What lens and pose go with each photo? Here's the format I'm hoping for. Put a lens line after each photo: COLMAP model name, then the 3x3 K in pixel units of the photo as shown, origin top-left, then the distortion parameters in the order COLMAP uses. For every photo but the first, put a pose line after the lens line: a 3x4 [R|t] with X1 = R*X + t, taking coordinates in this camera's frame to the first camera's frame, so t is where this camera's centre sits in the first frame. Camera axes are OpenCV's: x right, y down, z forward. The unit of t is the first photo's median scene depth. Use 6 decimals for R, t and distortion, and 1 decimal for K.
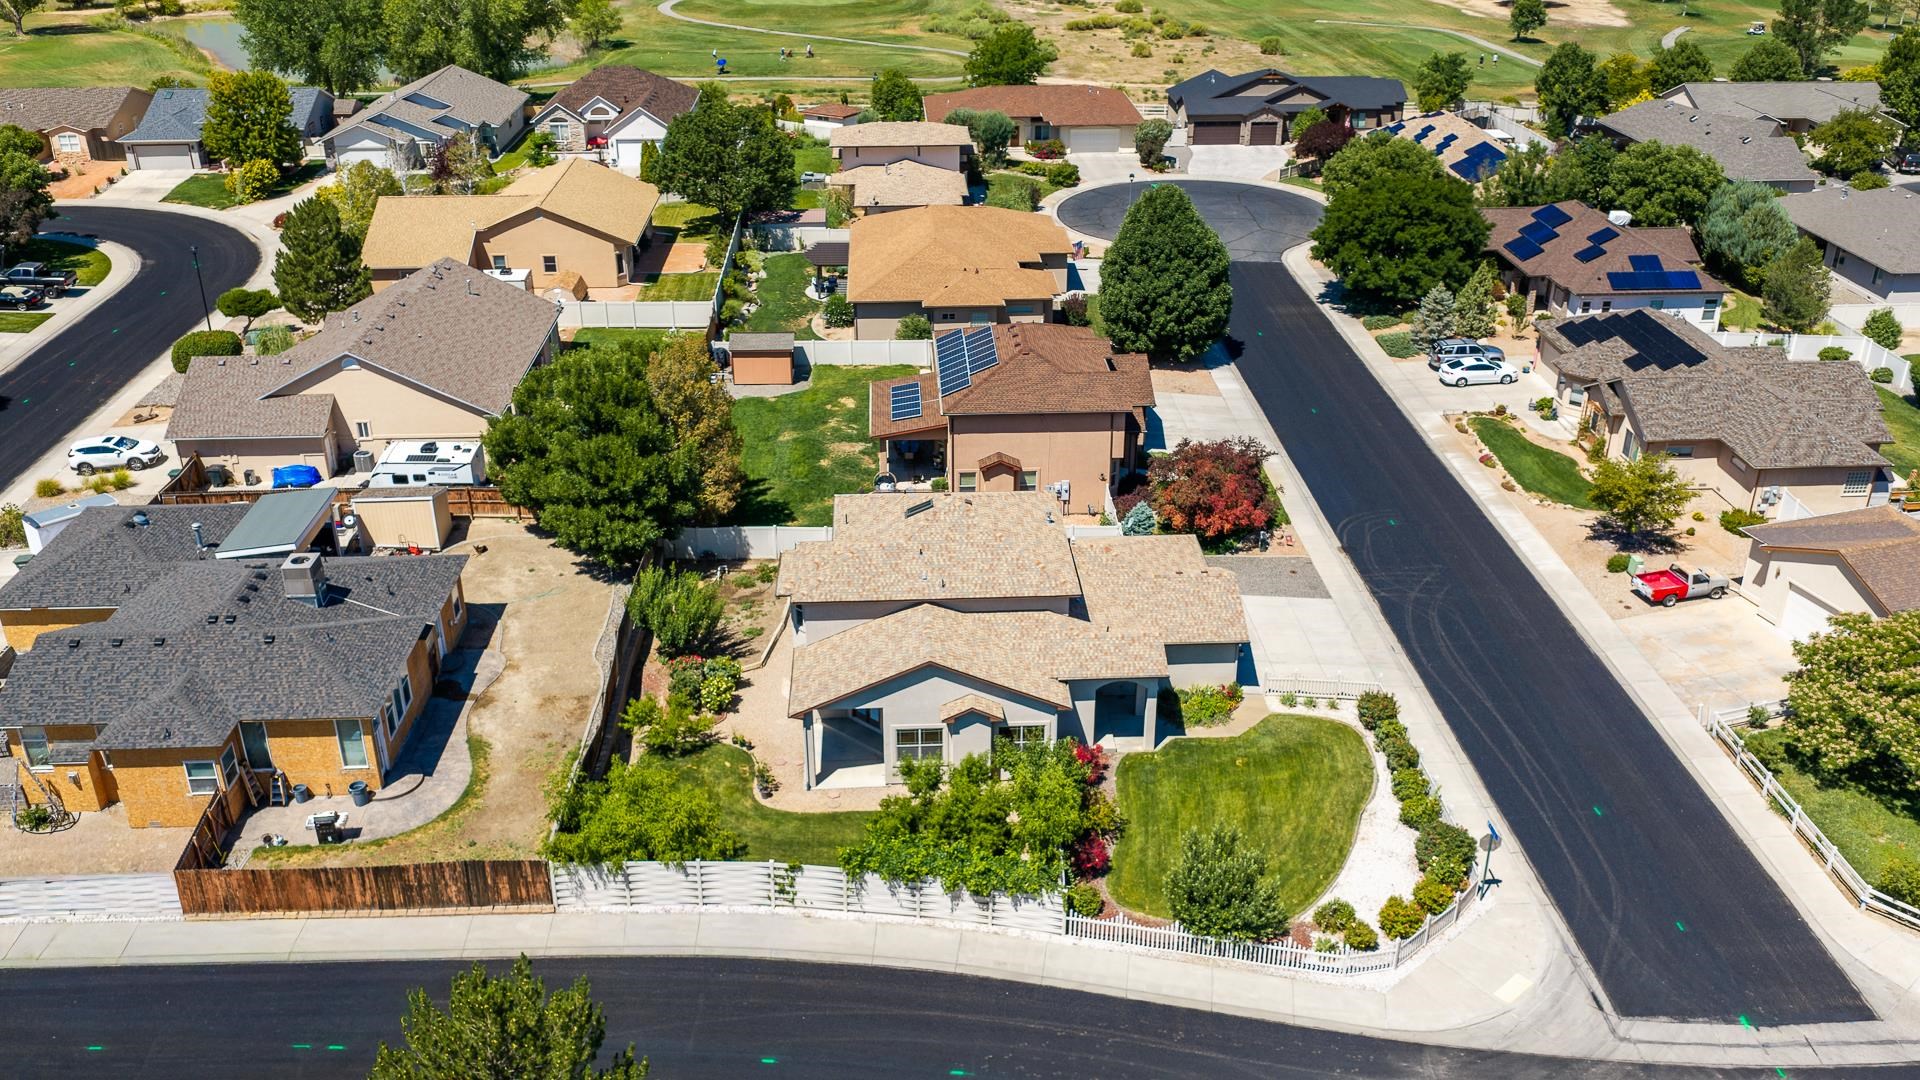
lens RADIAL K [[1591.2, 0, 966.7], [0, 1591.2, 537.0], [0, 0, 1]] dist [0.021952, -0.053122]
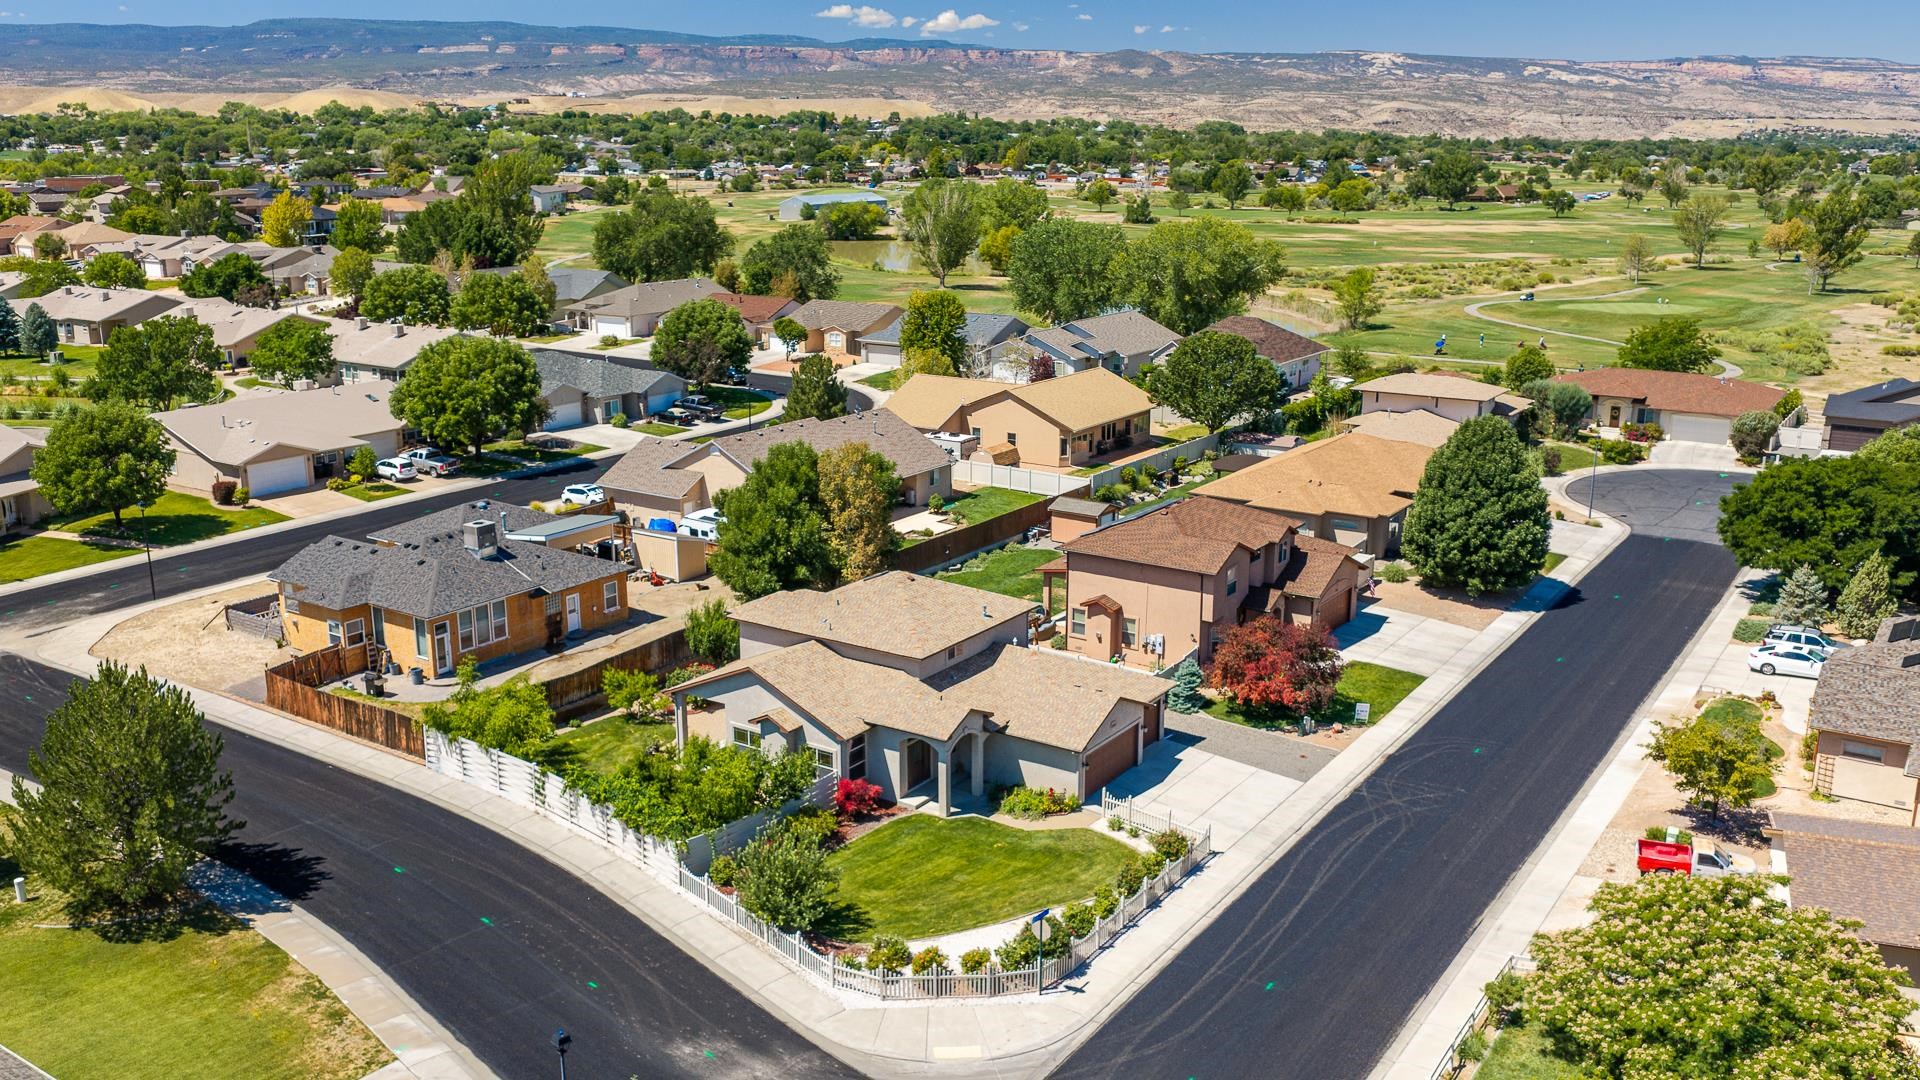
lens RADIAL K [[1591.2, 0, 966.7], [0, 1591.2, 537.0], [0, 0, 1]] dist [0.021952, -0.053122]
pose [[0.800089, 0.148829, -0.581127, 0.682672], [-0.262492, 0.957928, -0.116067, 0.070448], [0.539404, 0.245405, 0.805494, 0.099146]]
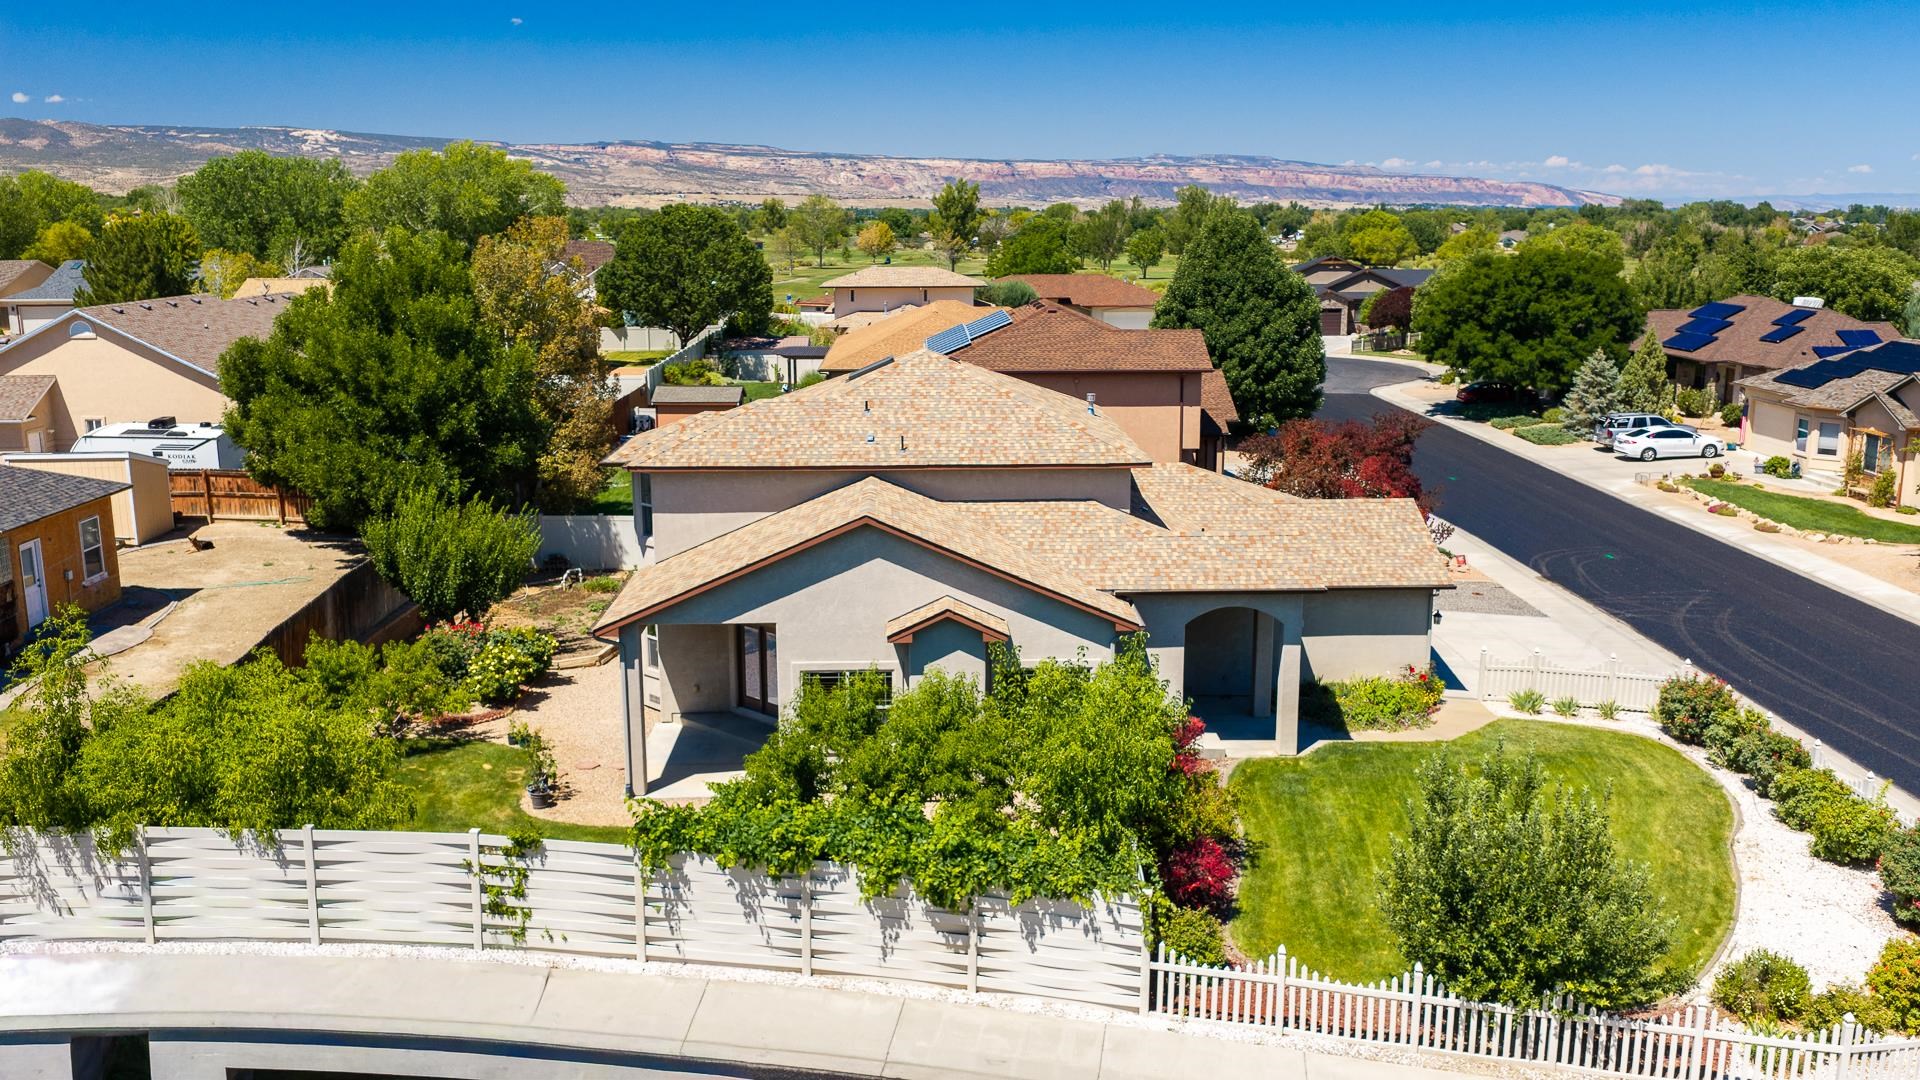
lens RADIAL K [[1591.2, 0, 966.7], [0, 1591.2, 537.0], [0, 0, 1]] dist [0.021952, -0.053122]
pose [[0.999818, 0.002841, -0.018871, 0.016850], [-0.007406, 0.969116, -0.246493, 0.185247], [0.017588, 0.246588, 0.968961, 0.443617]]
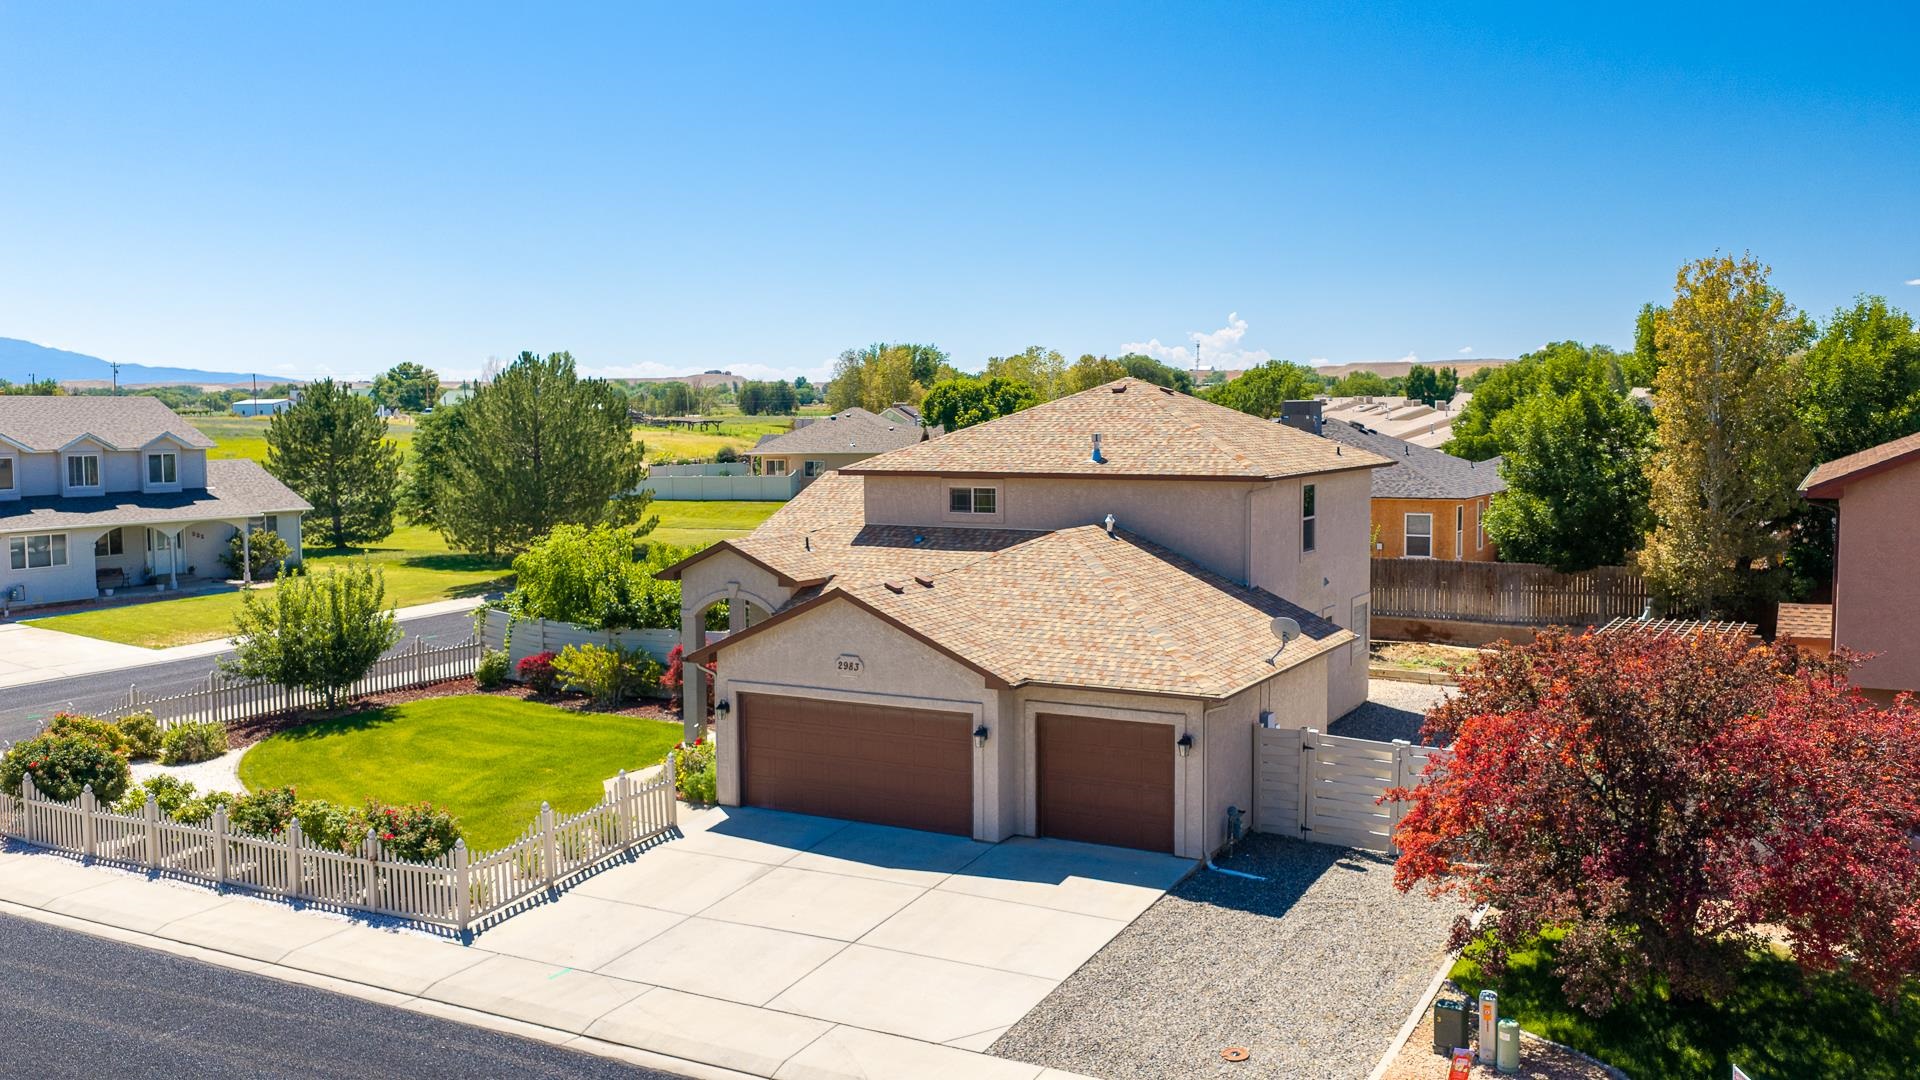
lens RADIAL K [[1591.2, 0, 966.7], [0, 1591.2, 537.0], [0, 0, 1]] dist [0.021952, -0.053122]
pose [[-0.529397, 0.069635, -0.845511, 0.499889], [-0.363439, 0.881928, 0.300193, -0.123416], [0.766584, 0.466213, -0.441582, 1.220743]]
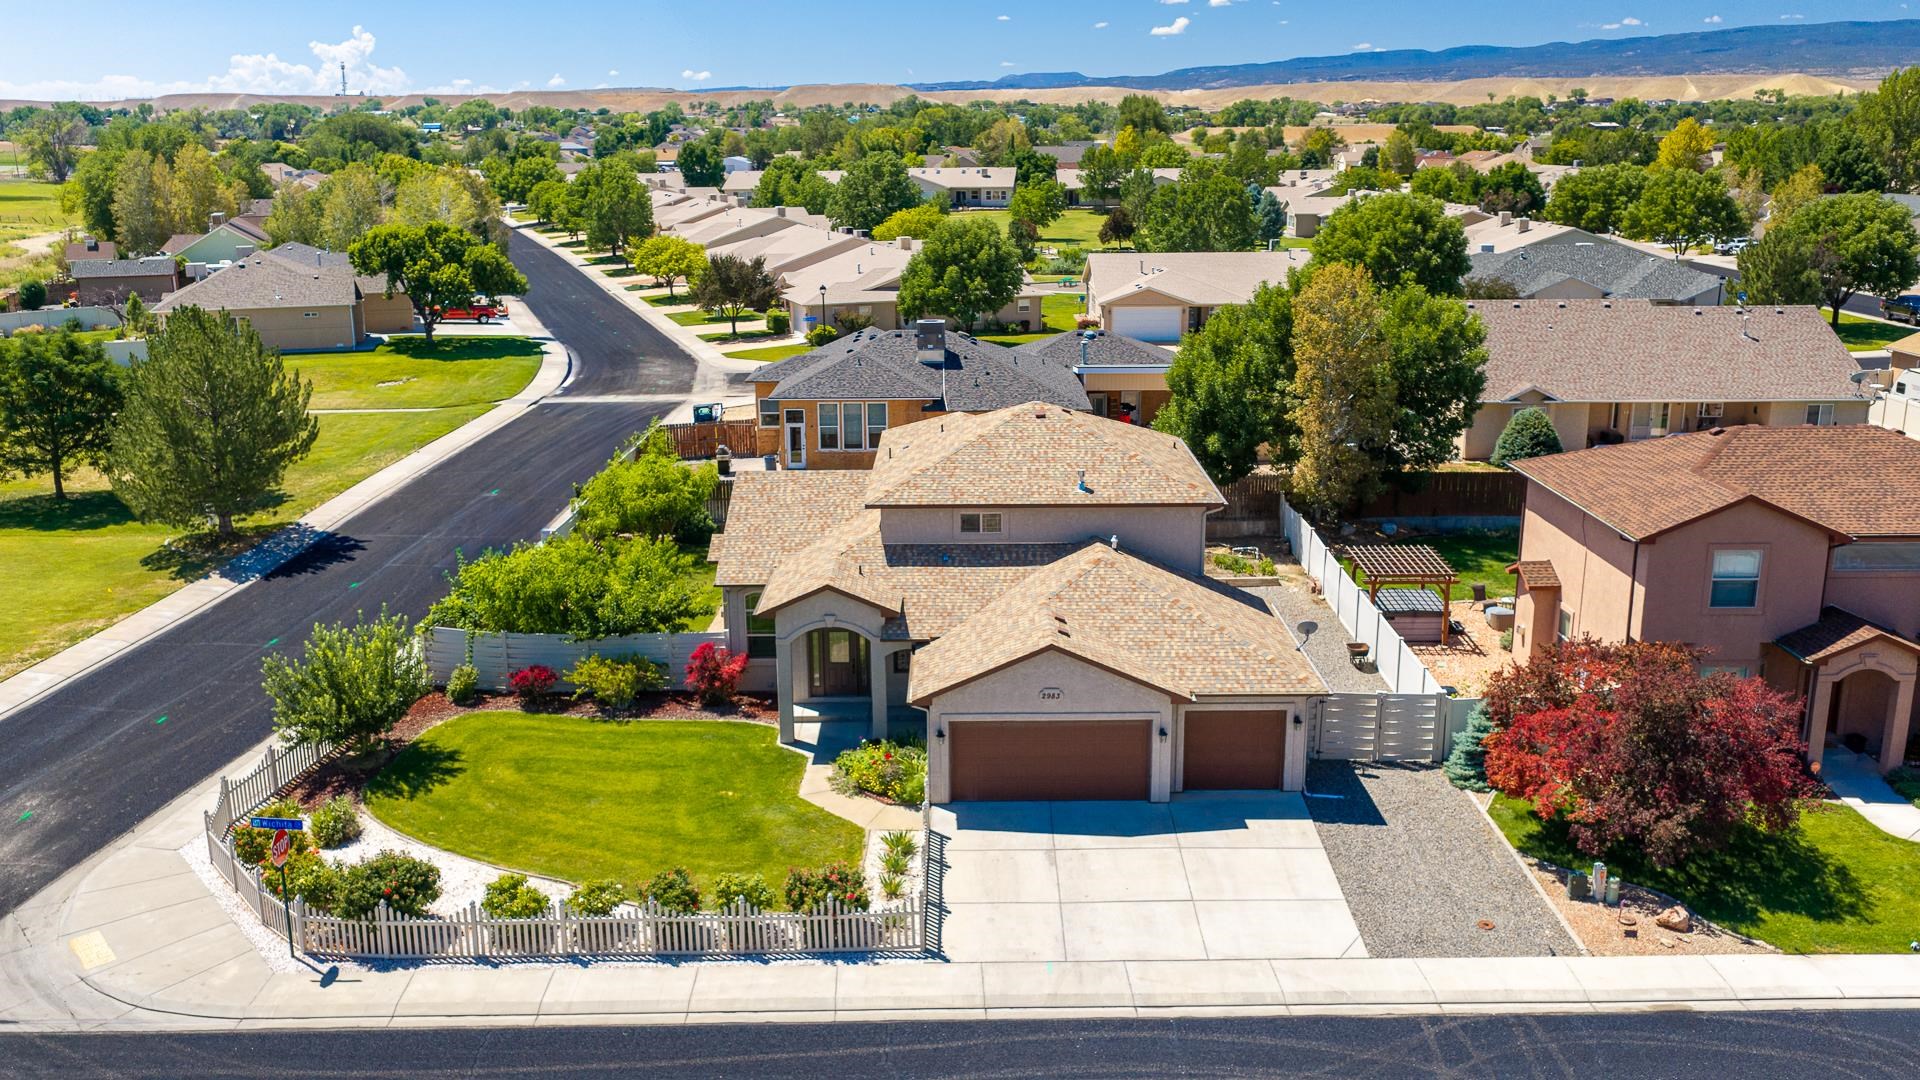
lens RADIAL K [[1591.2, 0, 966.7], [0, 1591.2, 537.0], [0, 0, 1]] dist [0.021952, -0.053122]
pose [[-0.047745, 0.245755, -0.968155, 0.709428], [-0.430636, 0.869491, 0.241947, -0.133107], [0.901262, 0.428474, 0.064317, 0.940593]]
